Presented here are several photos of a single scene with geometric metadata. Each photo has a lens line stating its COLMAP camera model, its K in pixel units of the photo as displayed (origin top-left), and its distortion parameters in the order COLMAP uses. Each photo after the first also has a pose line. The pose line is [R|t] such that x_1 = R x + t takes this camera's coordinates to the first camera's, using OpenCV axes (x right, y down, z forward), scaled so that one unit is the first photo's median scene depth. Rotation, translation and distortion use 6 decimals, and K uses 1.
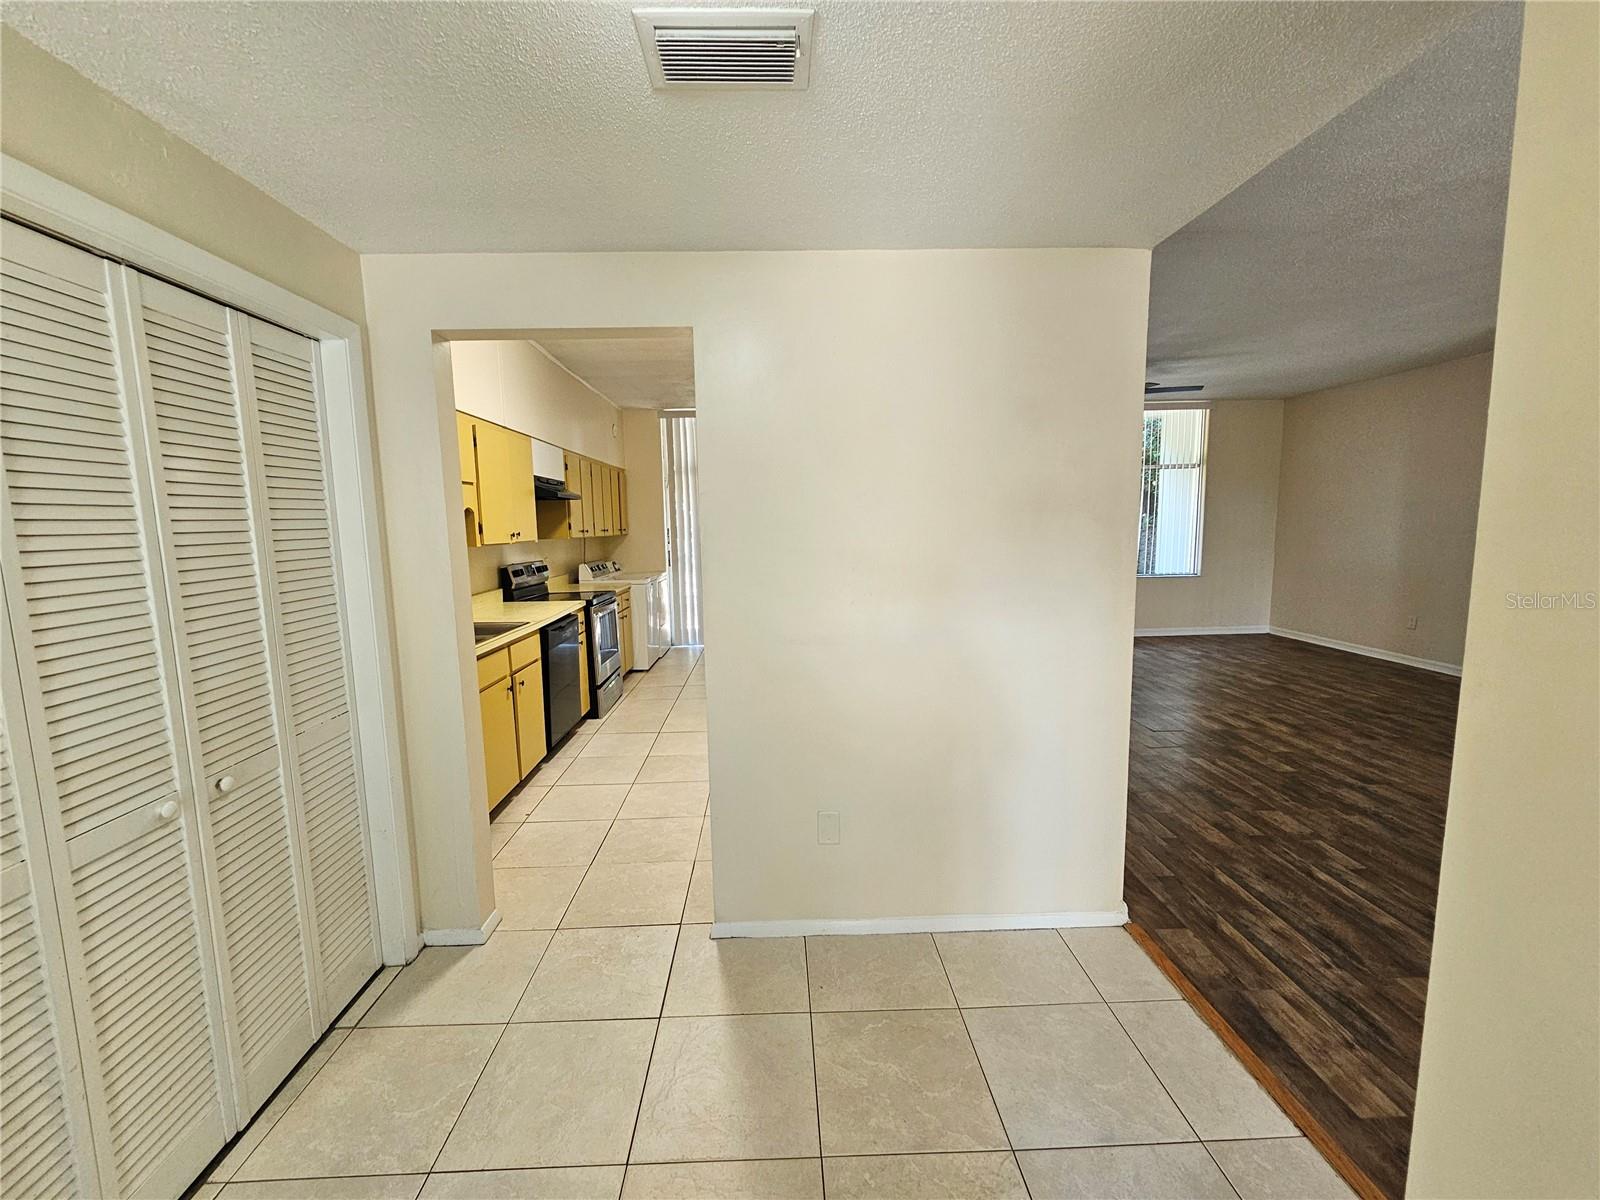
lens RADIAL K [[655.5, 0, 794.9], [0, 655.5, 600.6], [0, 0, 1]] dist [-0.000927, 0.001021]
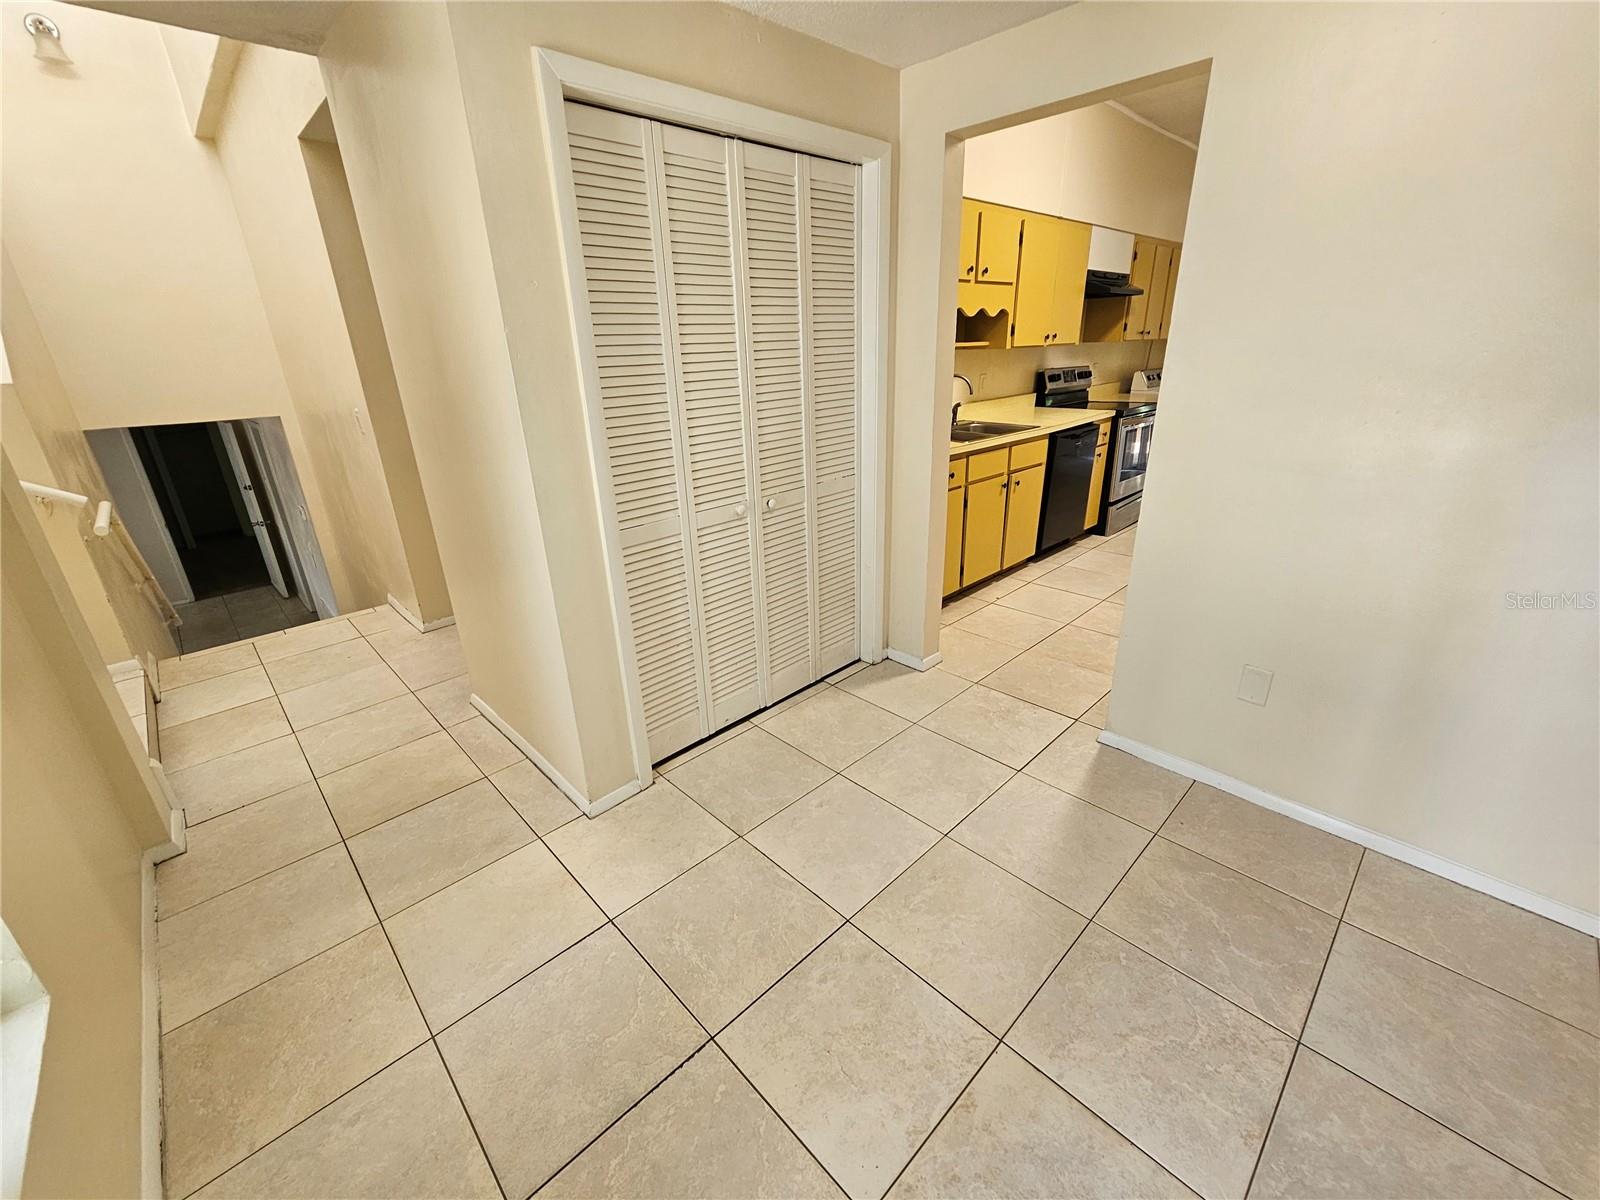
lens RADIAL K [[655.5, 0, 793.6], [0, 655.5, 598.6], [0, 0, 1]] dist [-0.000927, 0.001021]
pose [[0.673266, 0.269839, -0.688404, 0.226229], [-0.071806, 0.950490, 0.302345, 0.011935], [0.735905, -0.154127, 0.659309, -0.026579]]
